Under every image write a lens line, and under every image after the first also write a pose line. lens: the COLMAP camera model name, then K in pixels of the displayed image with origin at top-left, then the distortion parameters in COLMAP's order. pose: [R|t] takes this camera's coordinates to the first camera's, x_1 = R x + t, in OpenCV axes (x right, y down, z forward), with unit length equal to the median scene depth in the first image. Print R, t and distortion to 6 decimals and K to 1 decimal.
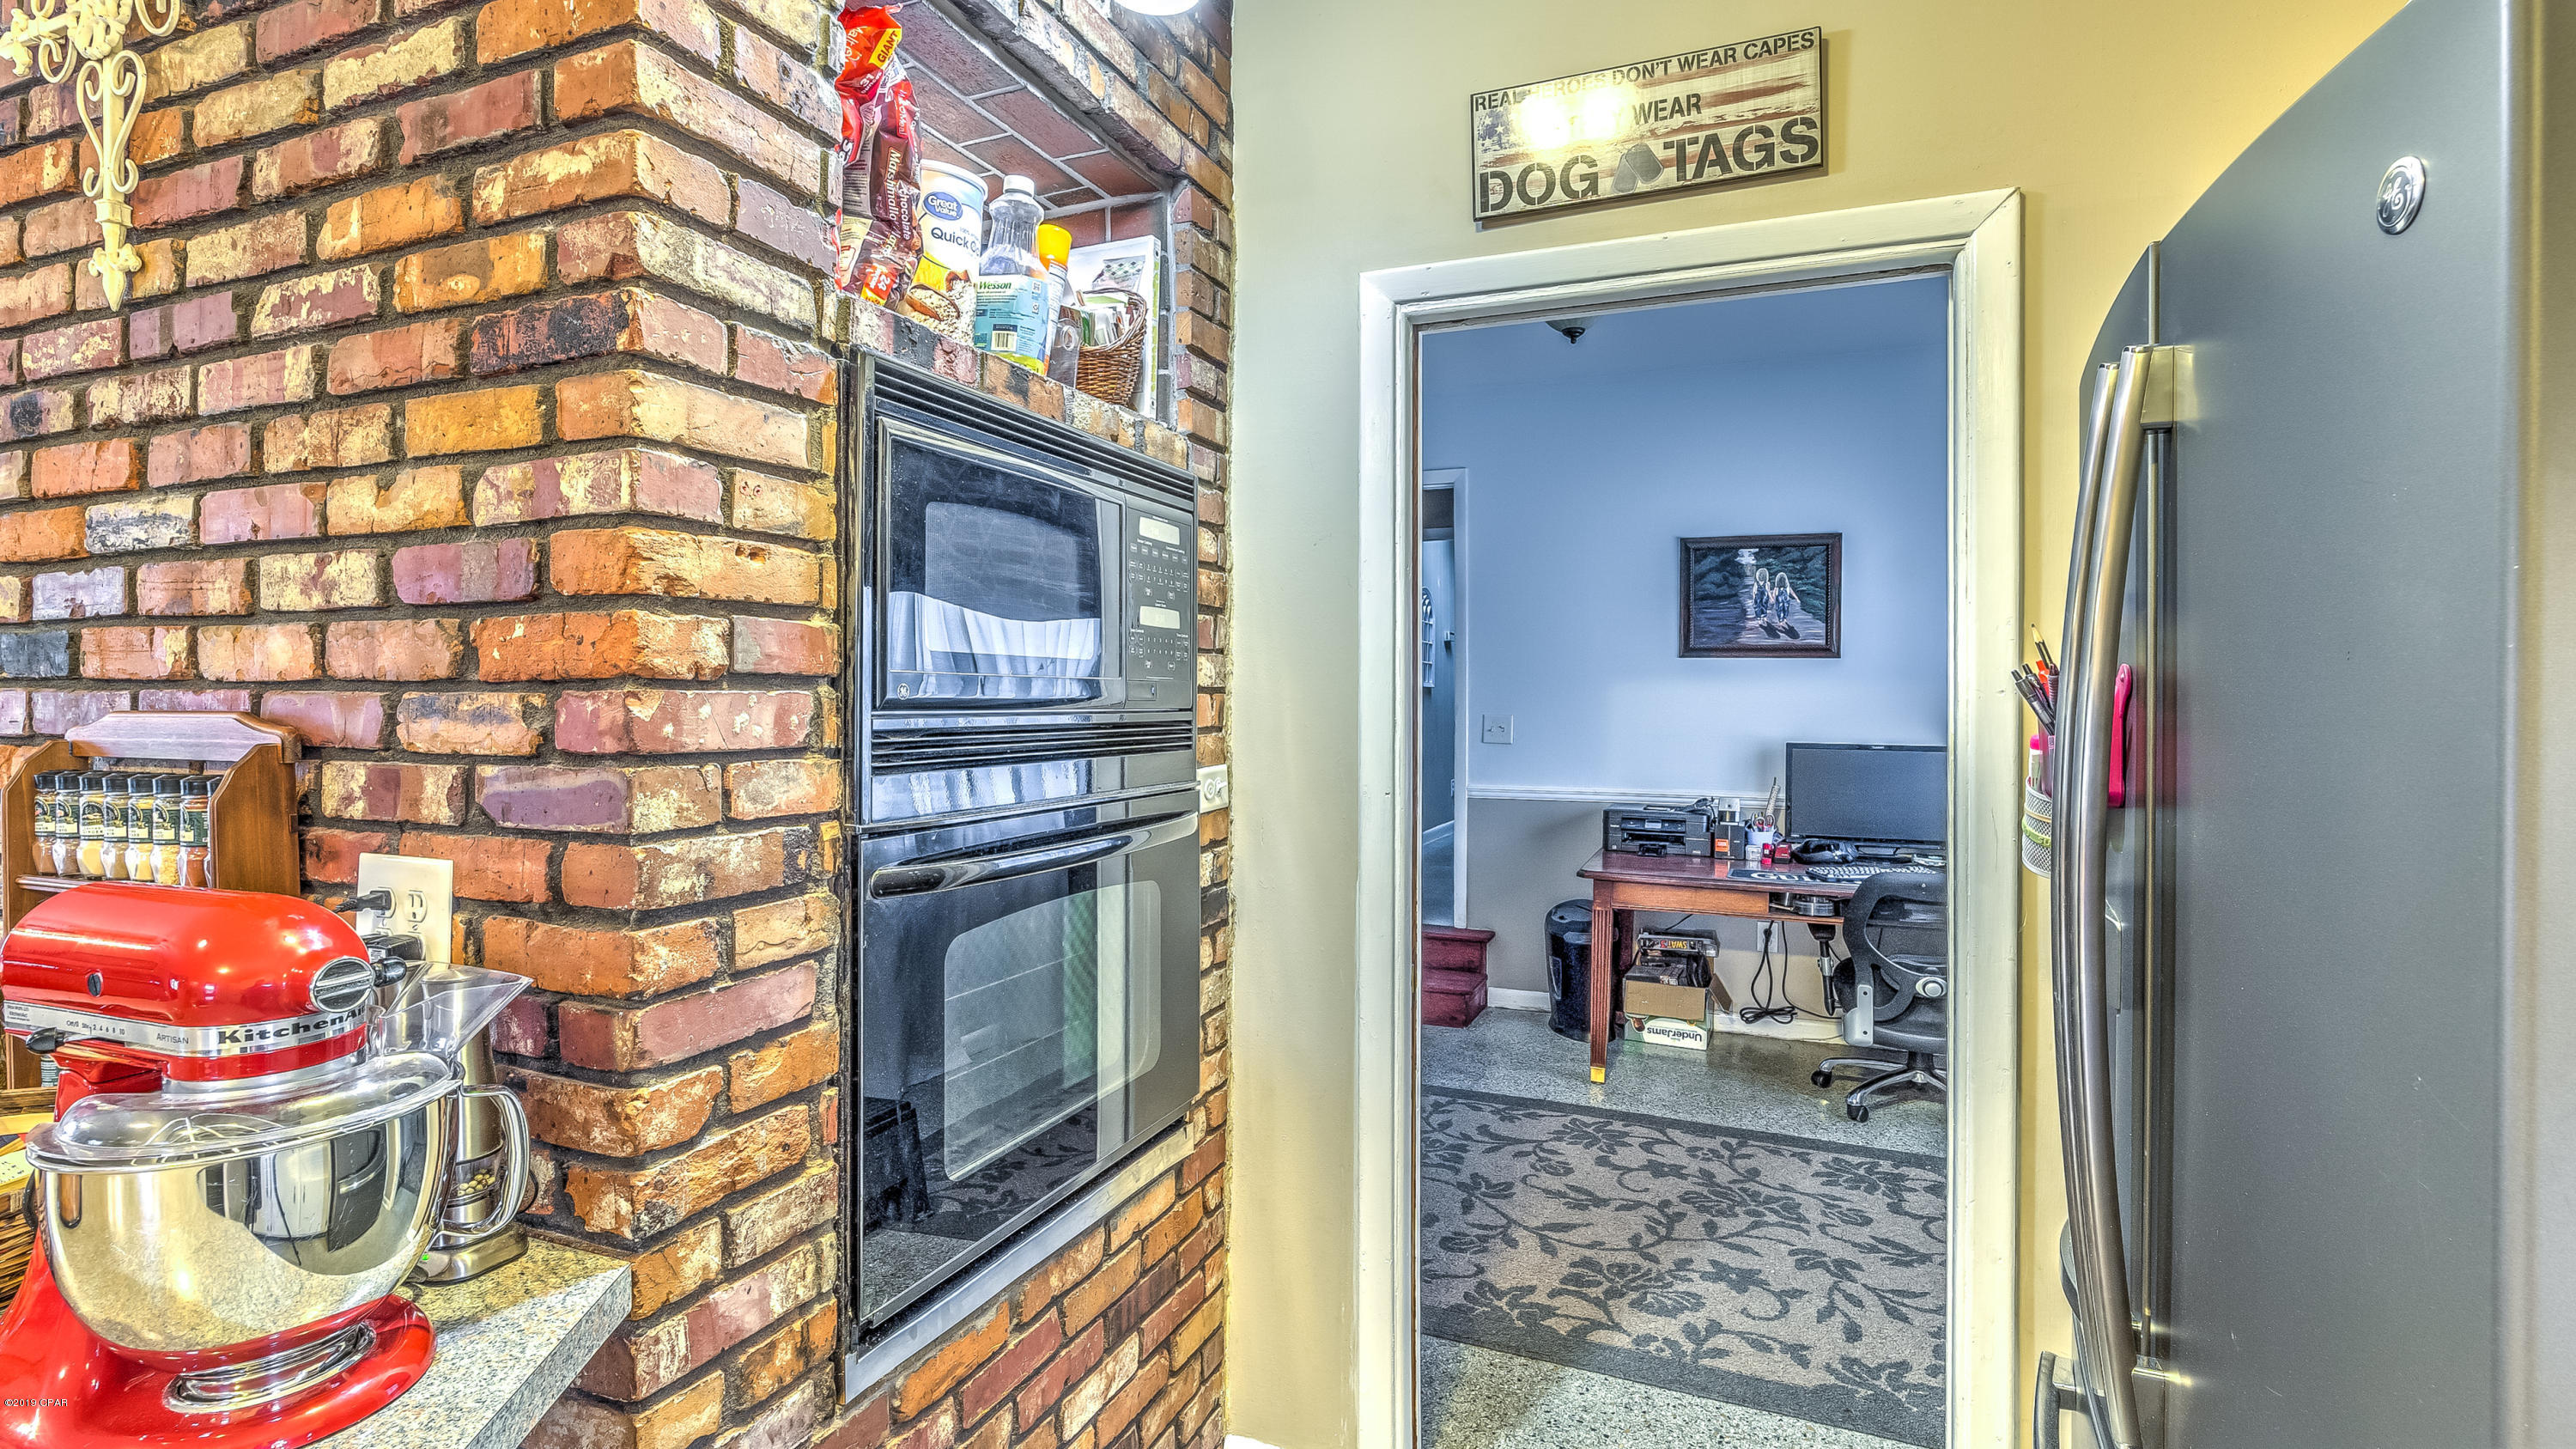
lens RADIAL K [[1184.3, 0, 1203.5], [0, 1184.3, 695.7], [0, 0, 1]] dist [-0.000231, 0.000204]
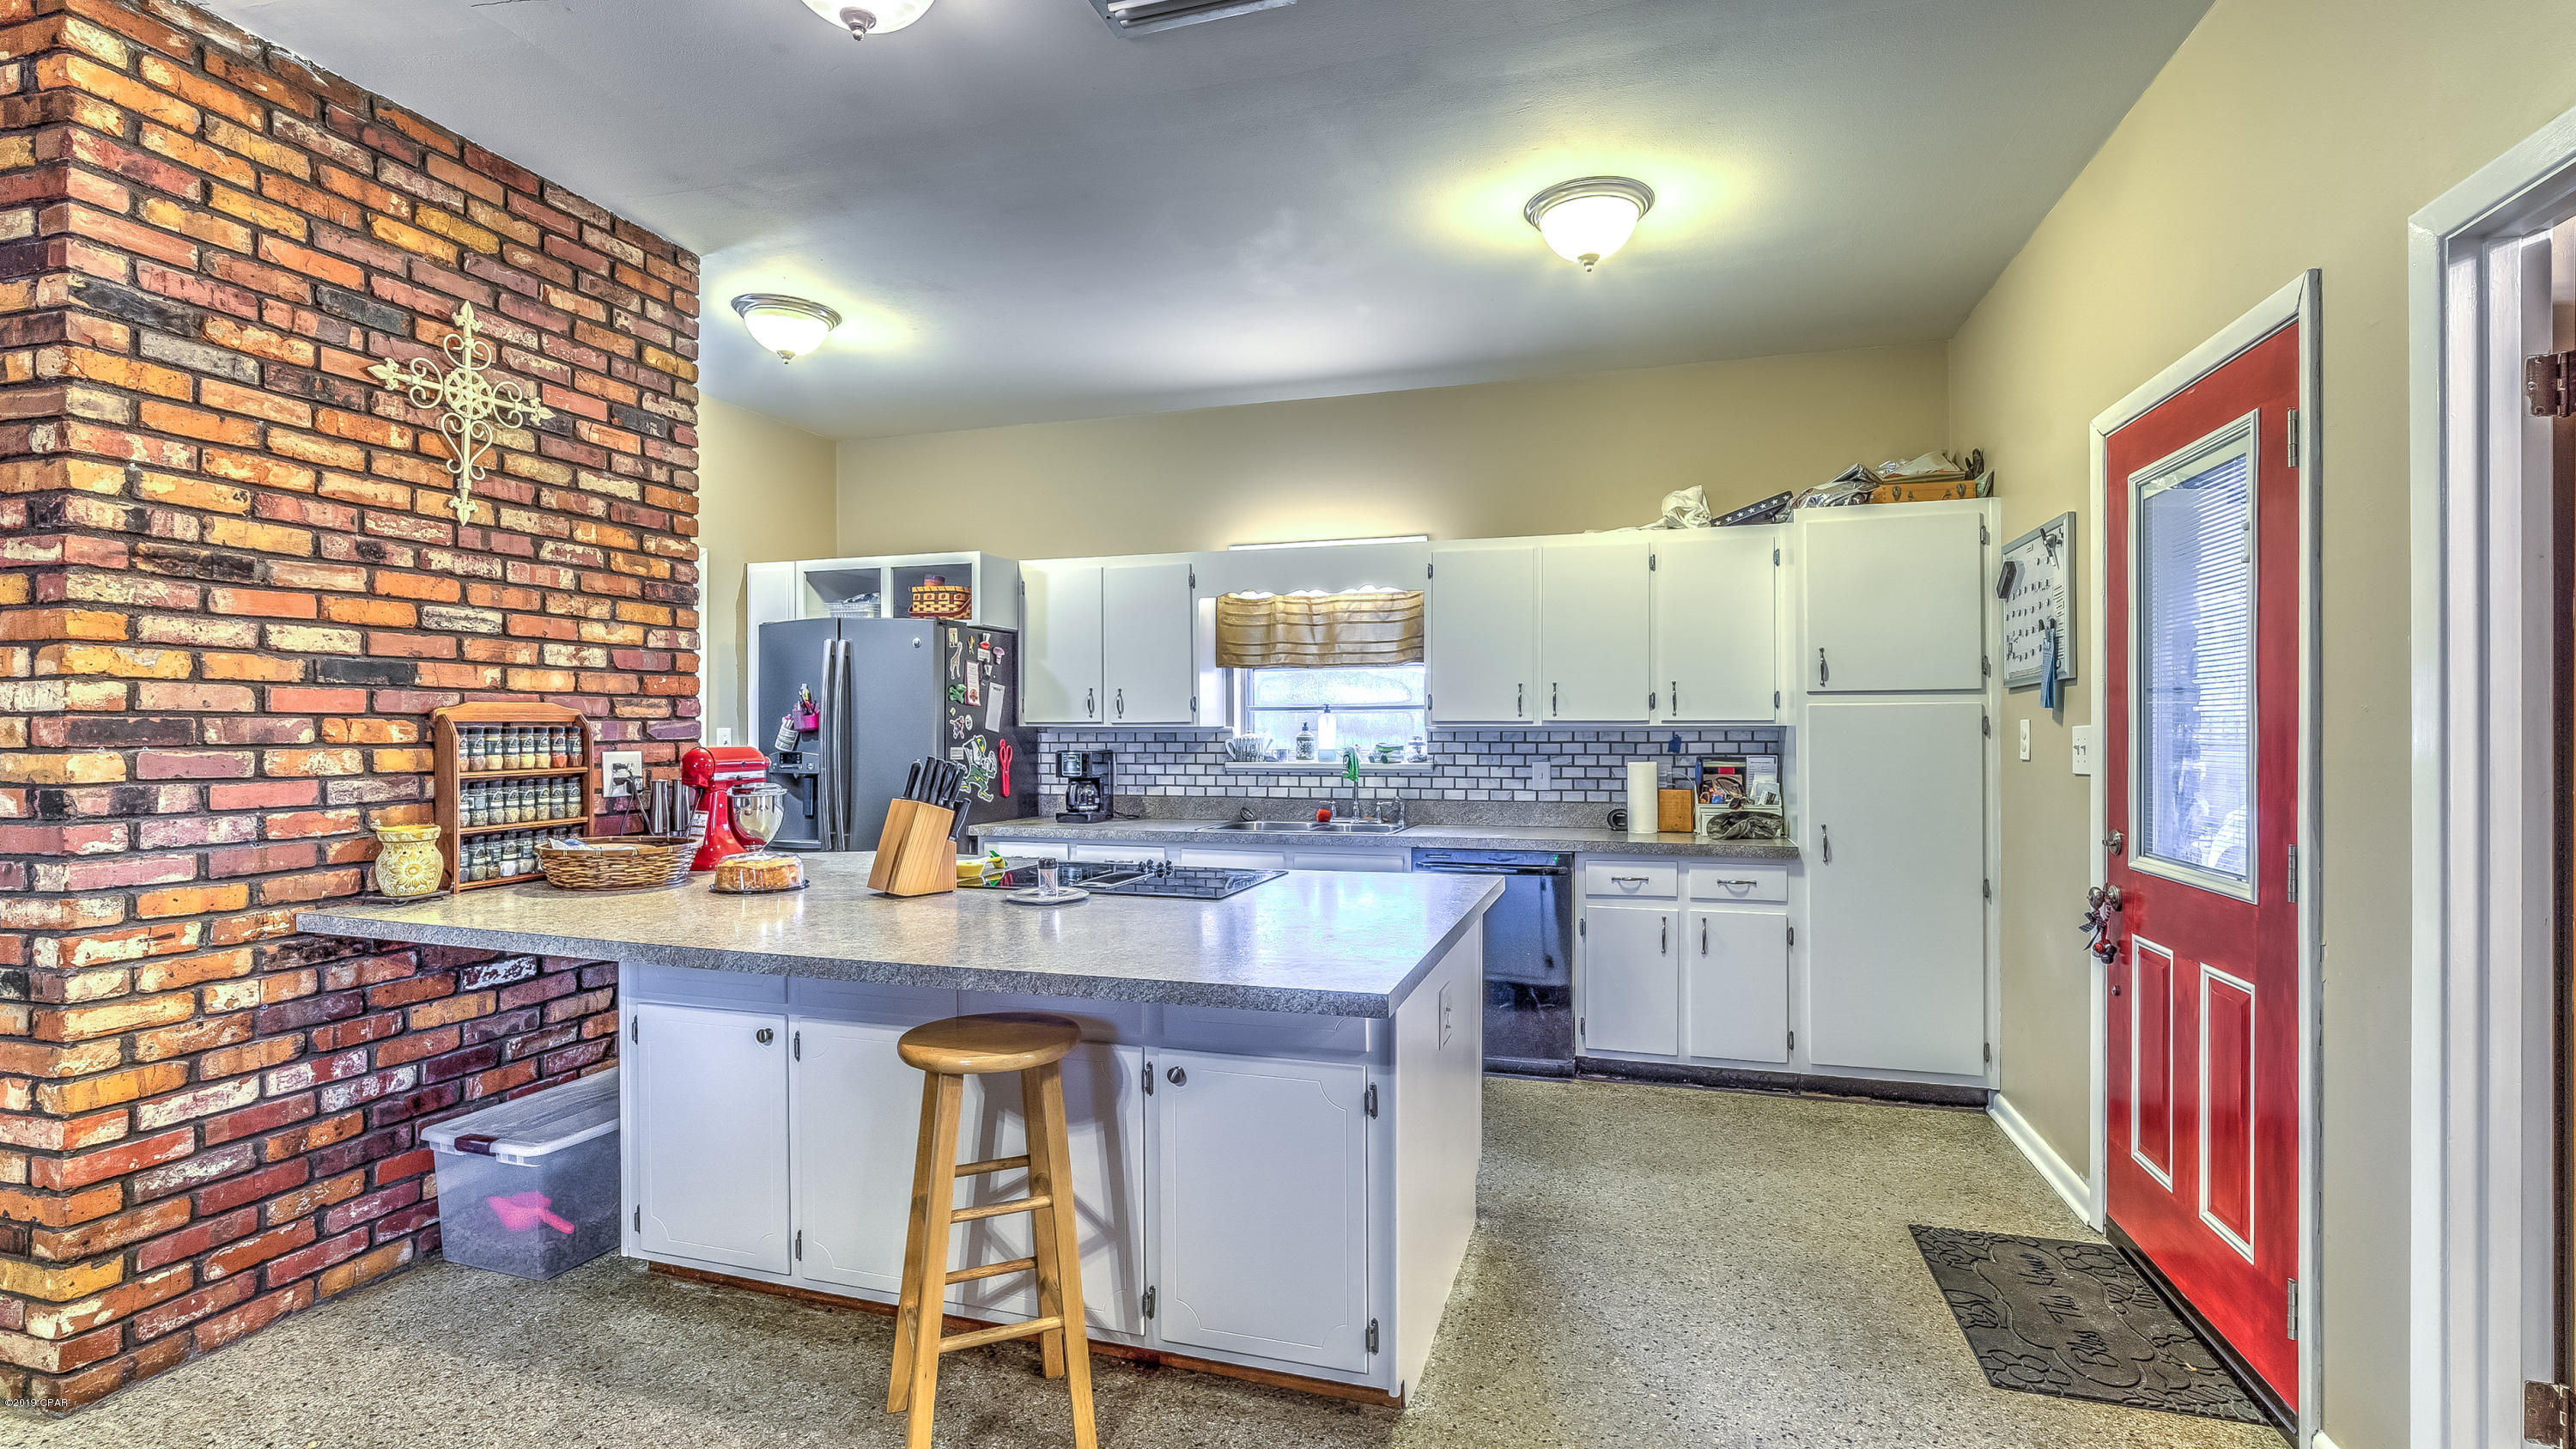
lens RADIAL K [[1125.9, 0, 1288.0], [0, 1125.9, 724.5], [0, 0, 1]] dist [-0.000521, 0.000891]
pose [[-0.091341, -0.001363, 0.995819, -3.212116], [-0.000942, 0.999999, 0.001282, 0.052407], [-0.995819, -0.000821, -0.091342, -0.381071]]
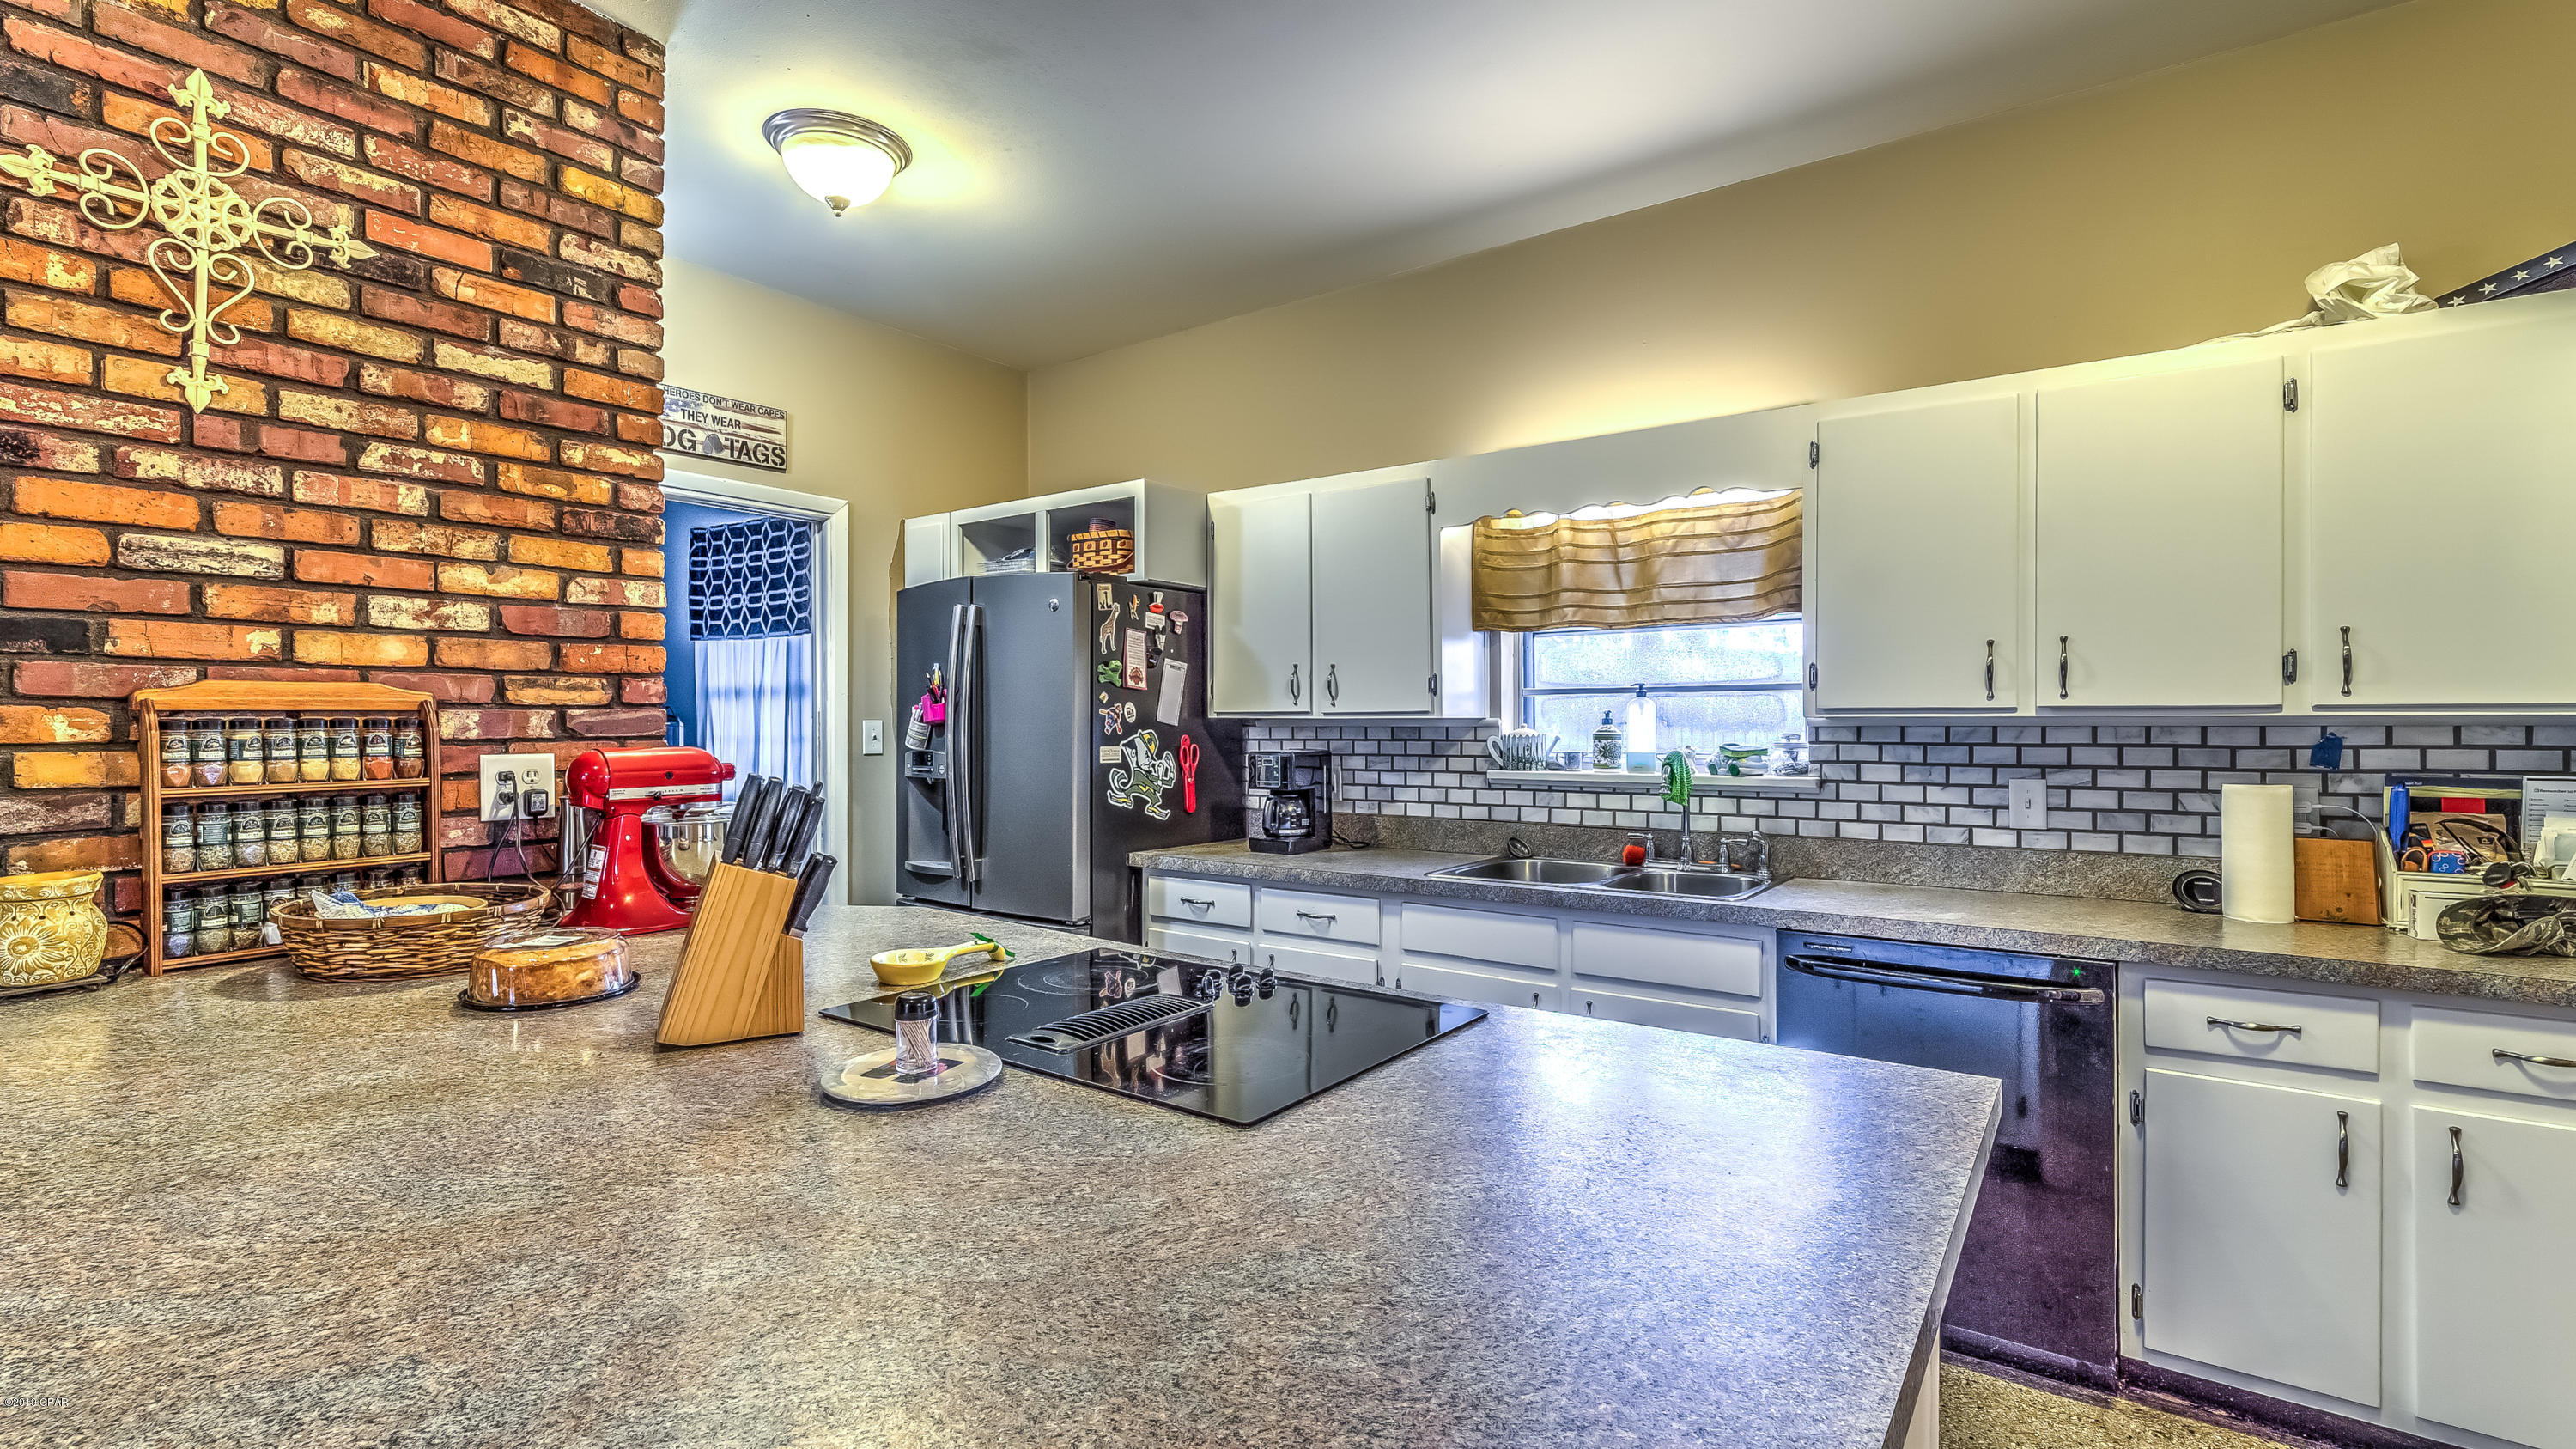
lens RADIAL K [[1132.4, 0, 1289.9], [0, 1132.4, 716.4], [0, 0, 1]] dist [-0.001002, 0.001002]
pose [[0.221516, -0.000938, 0.975156, -2.005178], [0.000428, 1.000000, 0.000865, 0.058499], [-0.975157, 0.000225, 0.221516, -0.664125]]
